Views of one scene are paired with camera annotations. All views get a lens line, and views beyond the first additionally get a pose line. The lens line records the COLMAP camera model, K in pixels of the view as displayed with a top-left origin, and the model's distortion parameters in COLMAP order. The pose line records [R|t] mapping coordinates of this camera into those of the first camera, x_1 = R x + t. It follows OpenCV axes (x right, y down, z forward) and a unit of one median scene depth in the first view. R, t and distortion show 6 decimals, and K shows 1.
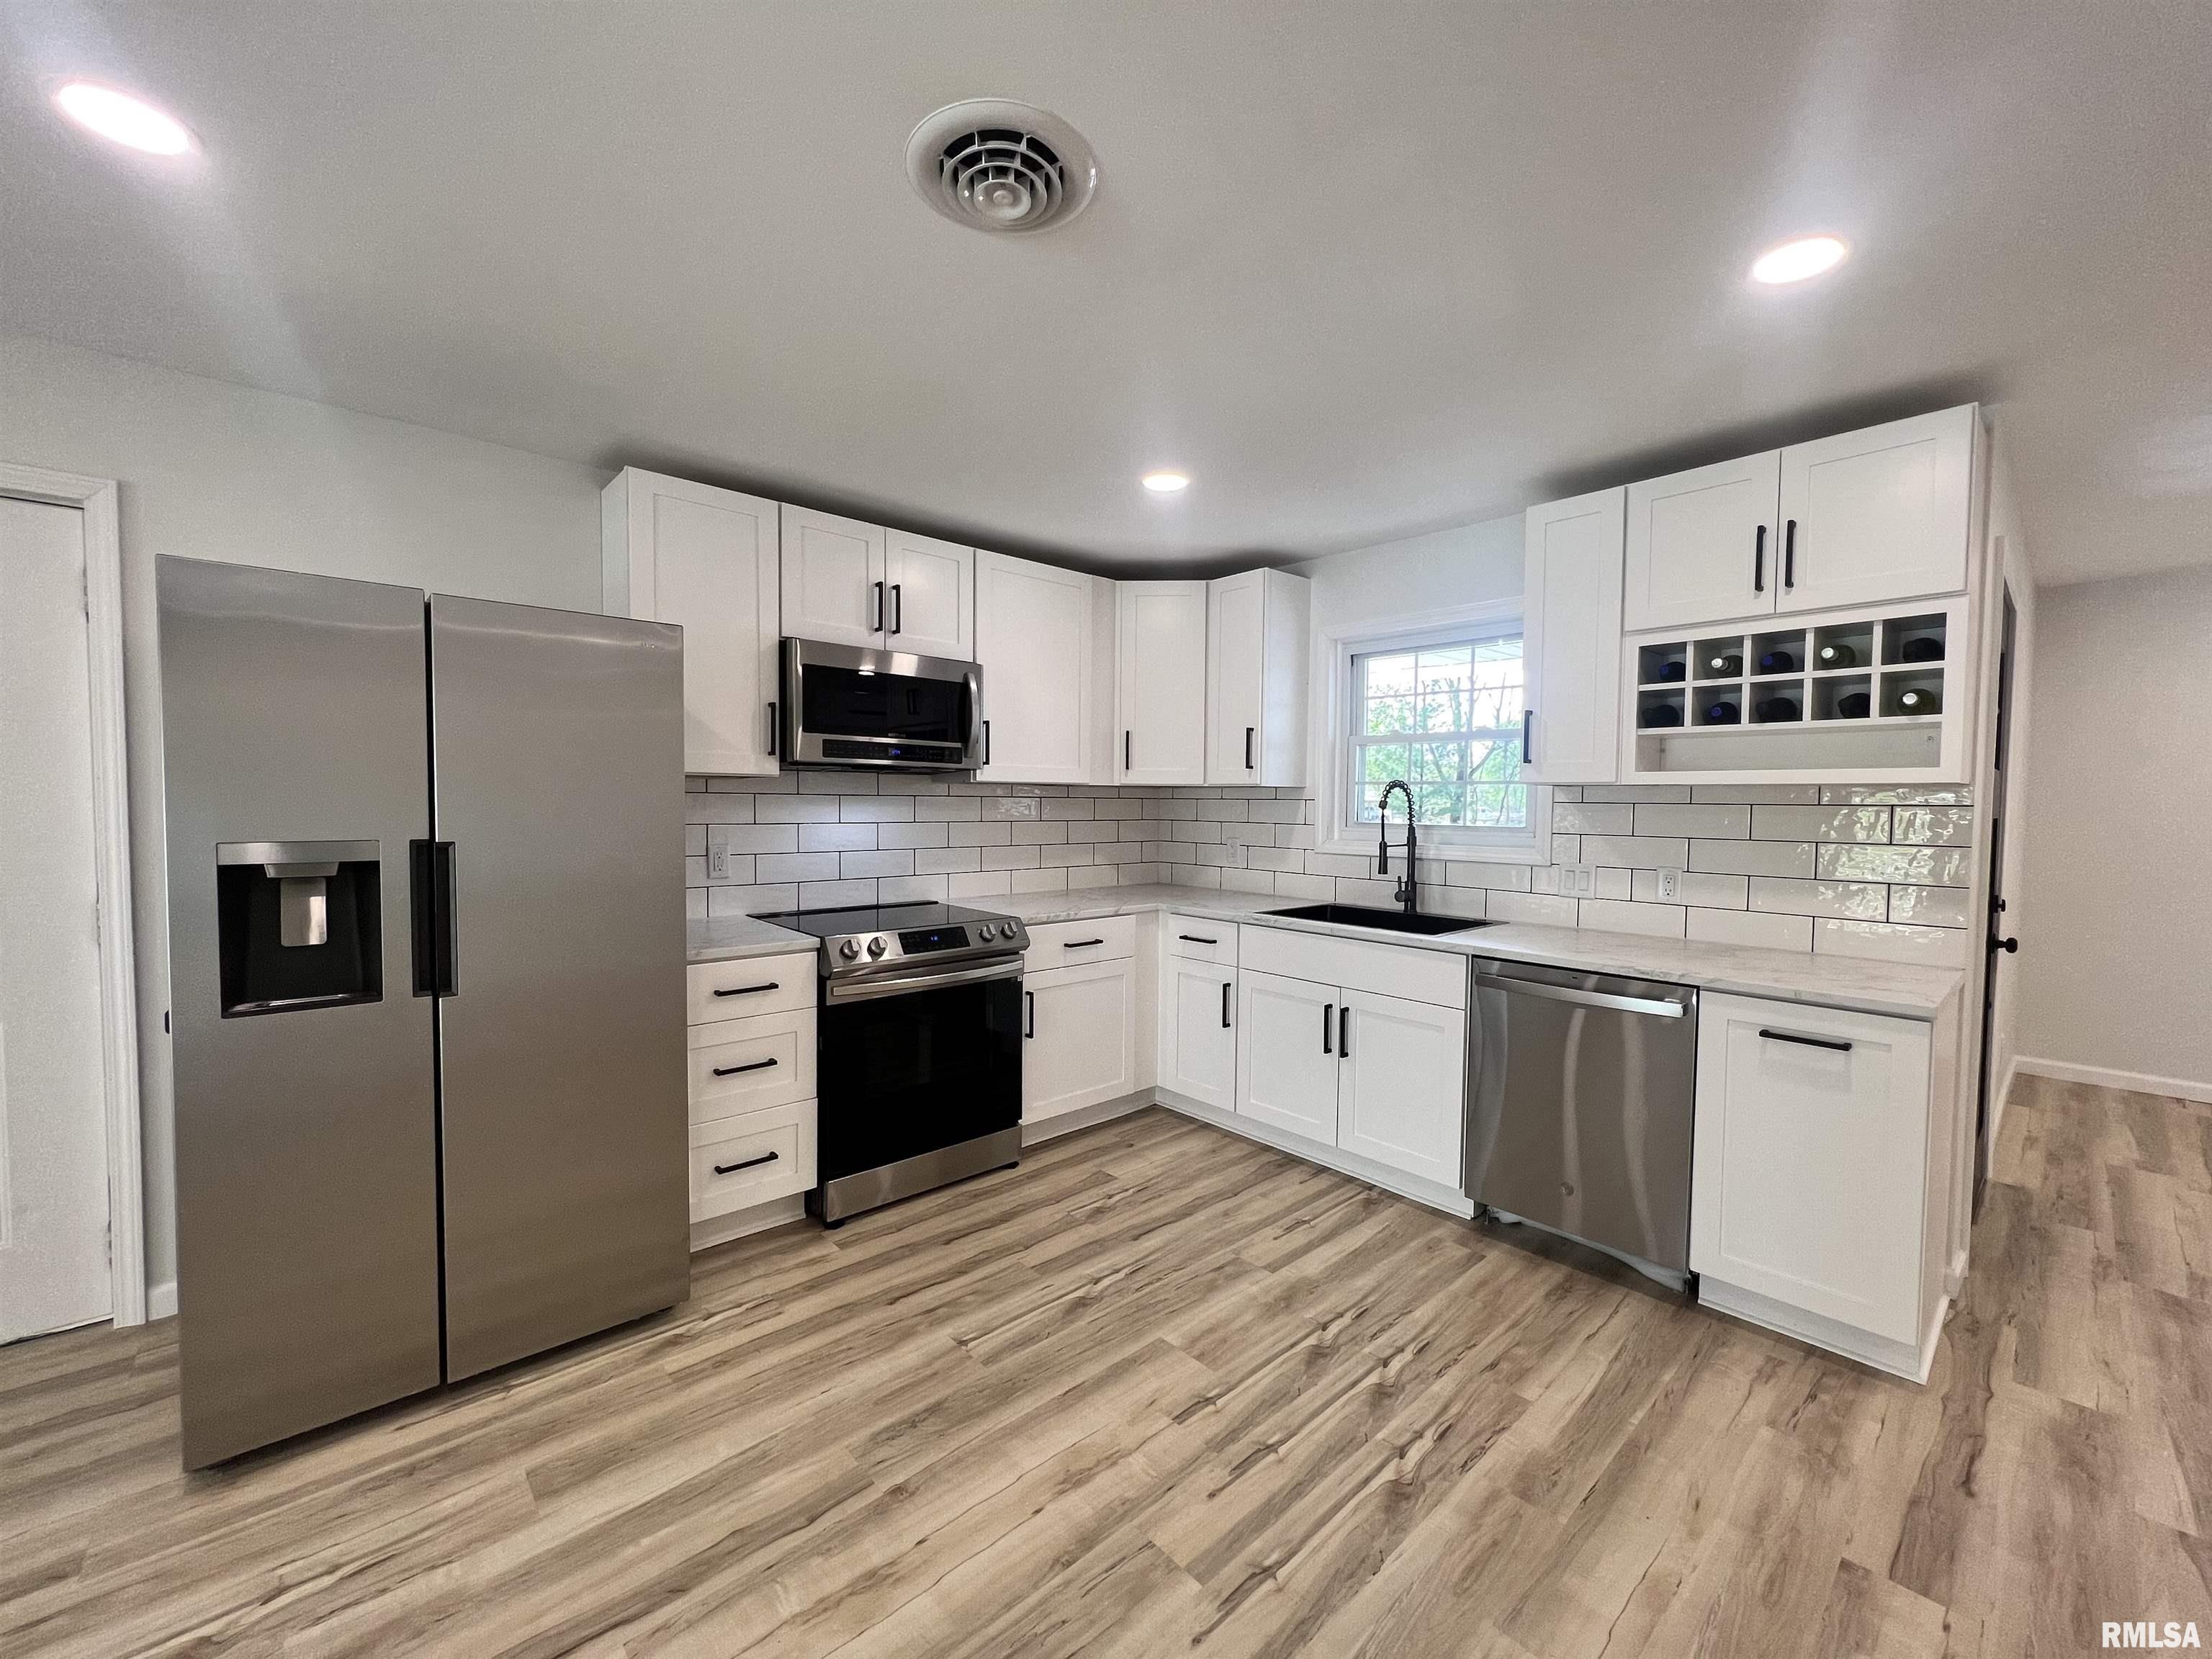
lens RADIAL K [[887.5, 0, 1109.1], [0, 887.5, 836.6], [0, 0, 1]] dist [-0.004178, 0.001483]
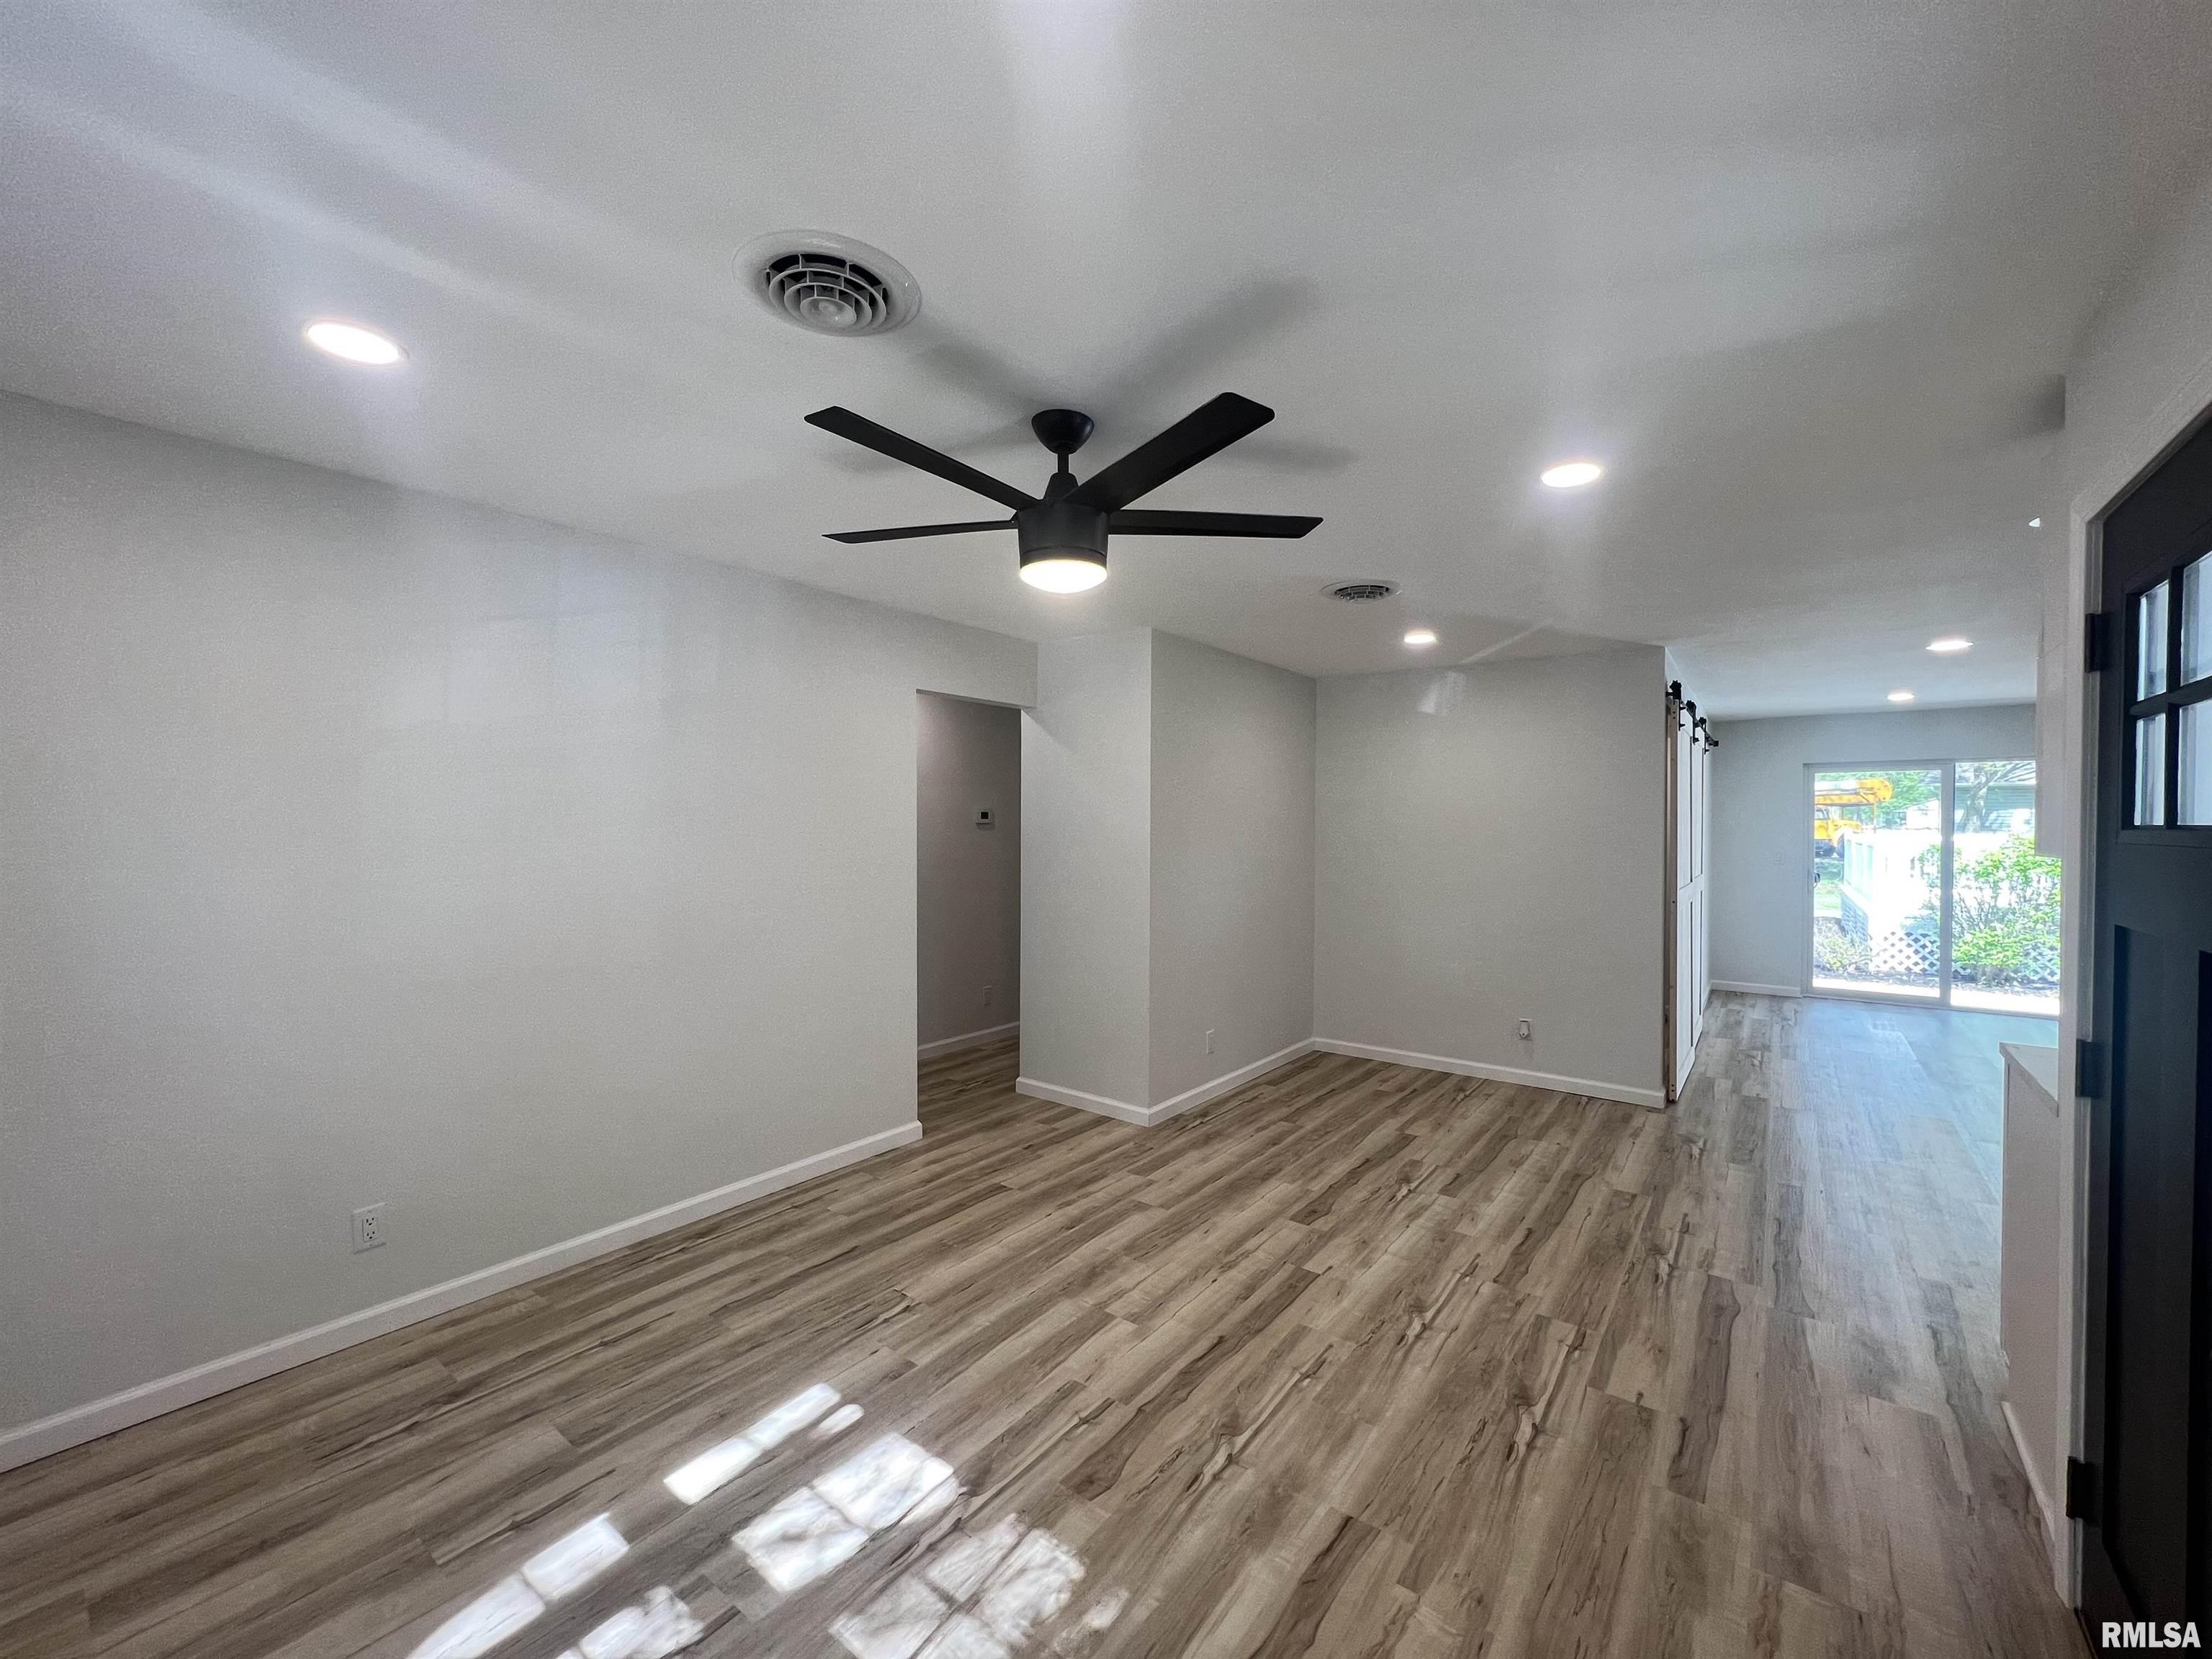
lens RADIAL K [[887.5, 0, 1109.6], [0, 887.5, 827.8], [0, 0, 1]] dist [-0.004178, 0.001483]
pose [[-0.983304, -0.009025, -0.181745, 1.779294], [-0.017348, 0.998870, 0.044254, -0.098050], [0.181140, 0.046668, -0.982349, 1.481816]]
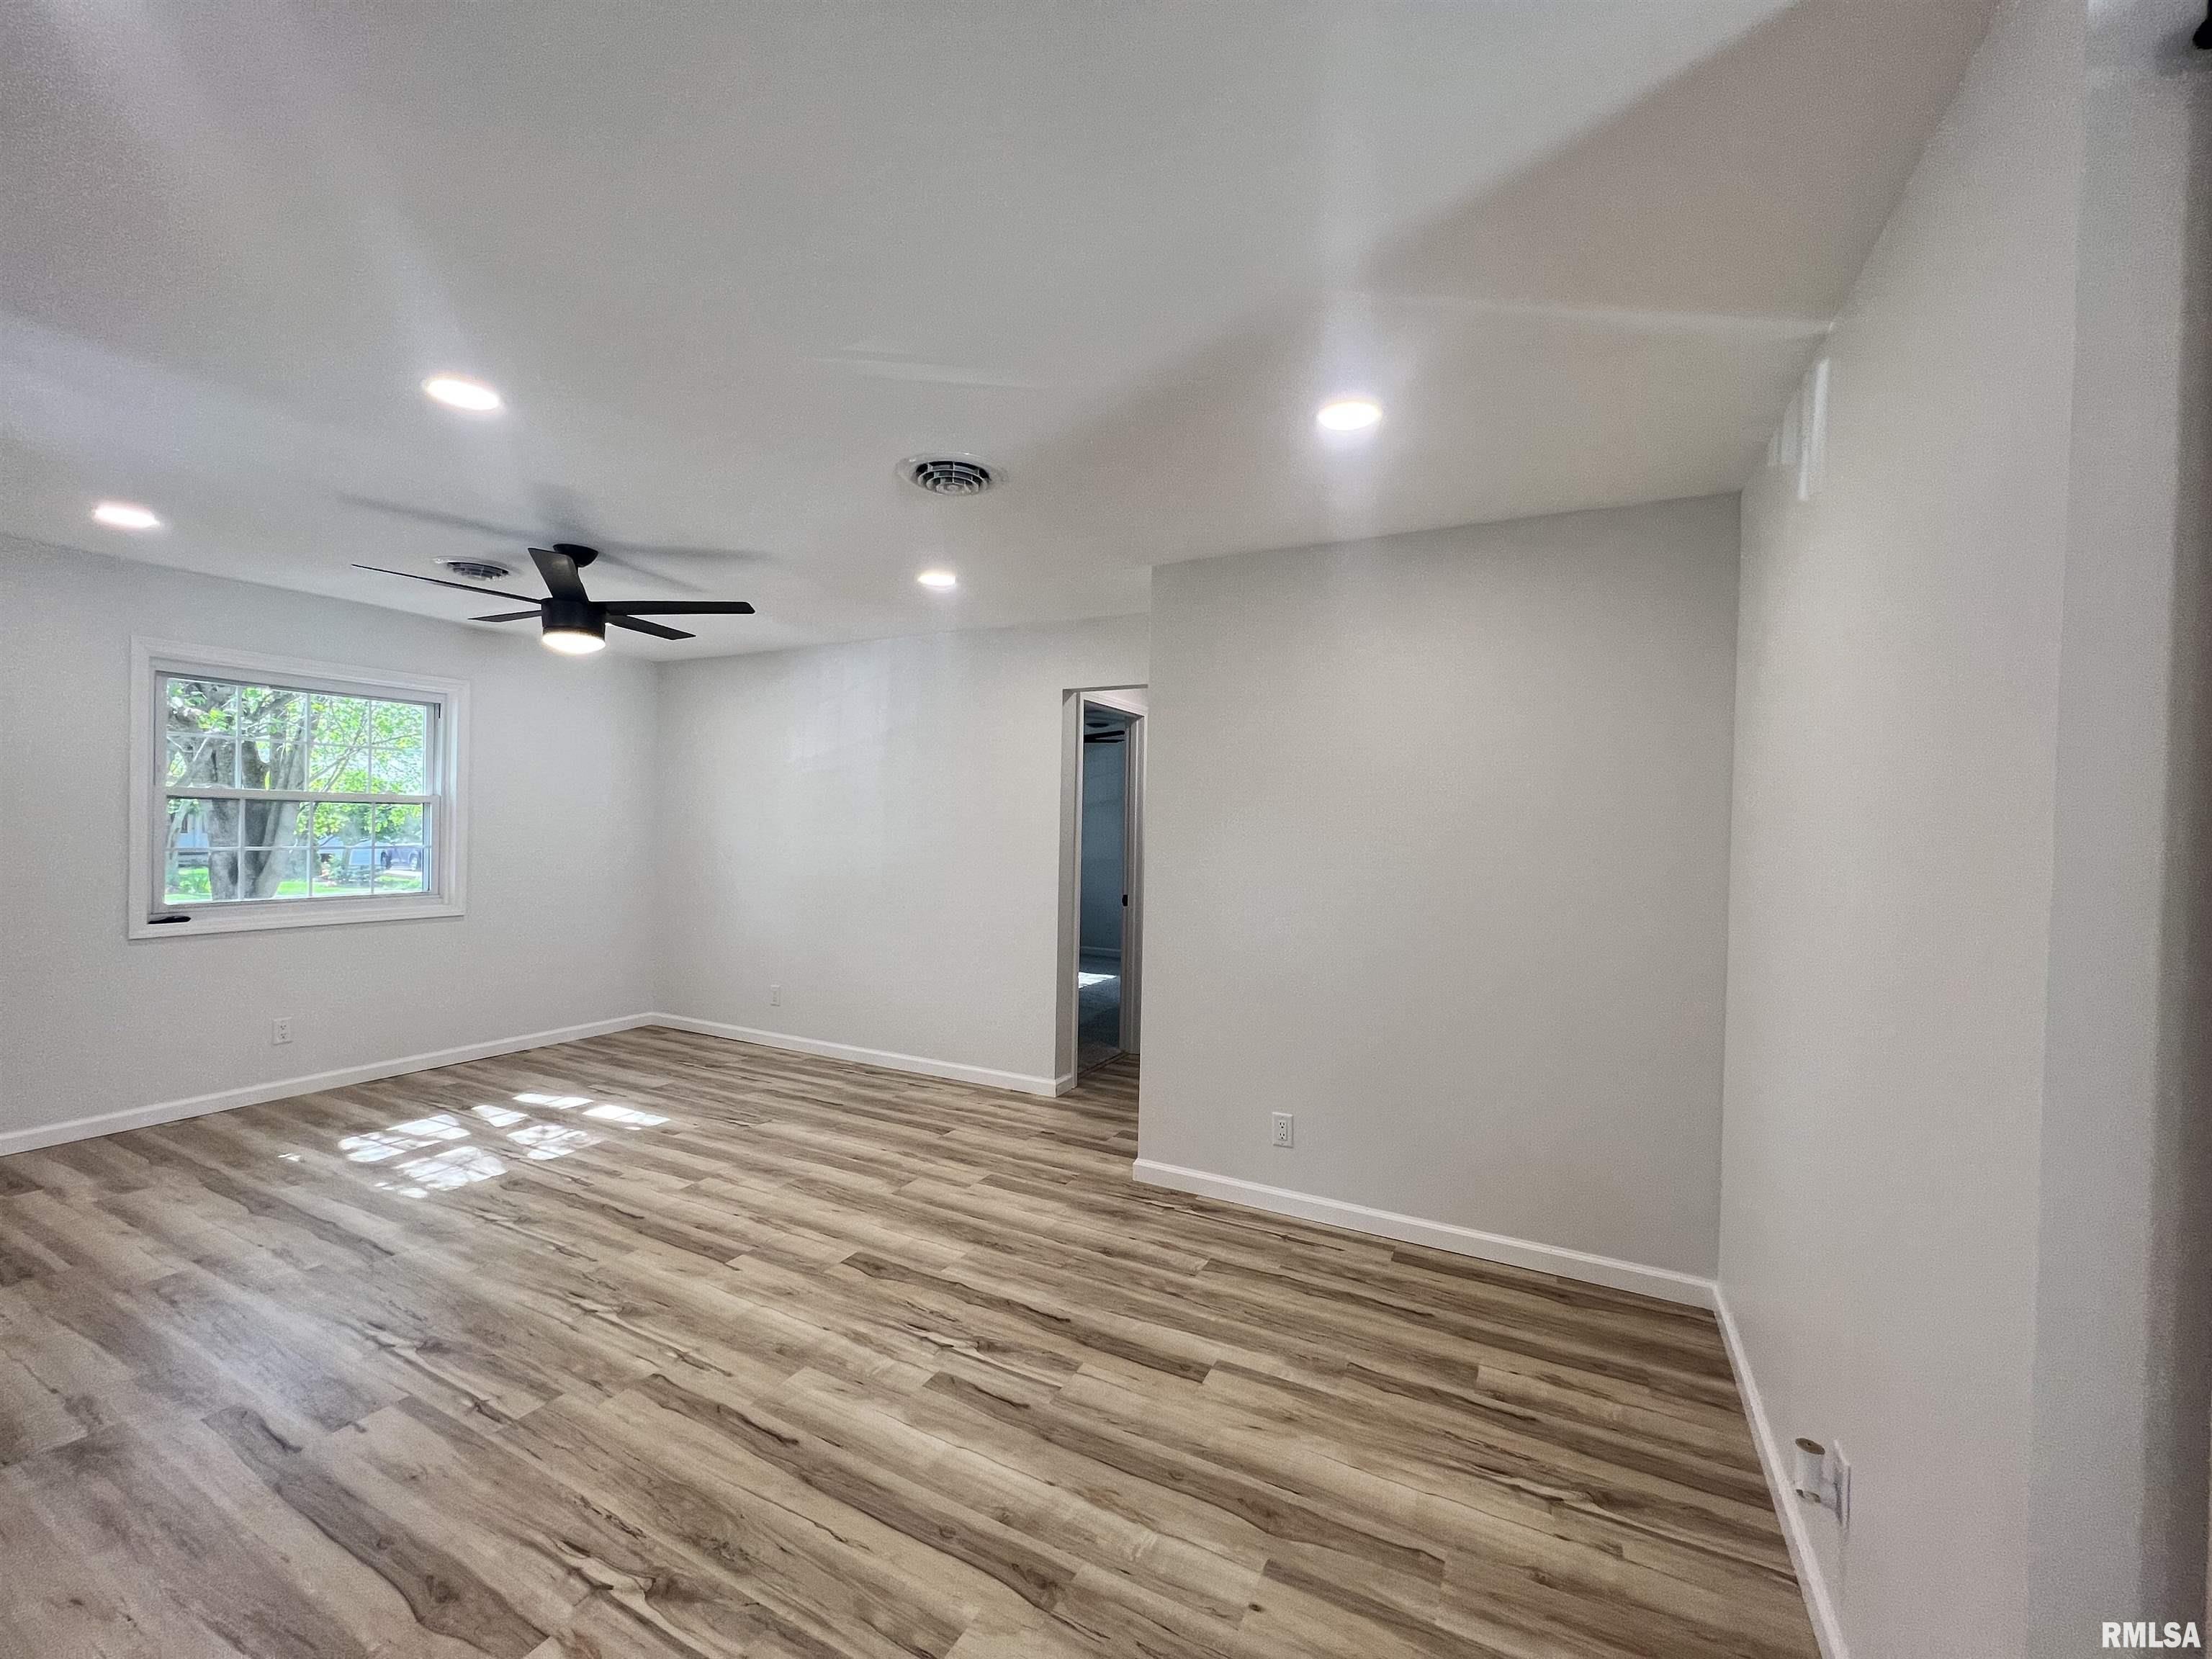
lens RADIAL K [[887.5, 0, 1109.9], [0, 887.5, 837.2], [0, 0, 1]] dist [-0.004178, 0.001483]
pose [[-0.350663, -0.023513, 0.936207, 0.144361], [0.015903, 0.999391, 0.031057, -0.029996], [-0.936367, 0.025779, -0.350075, 0.374881]]
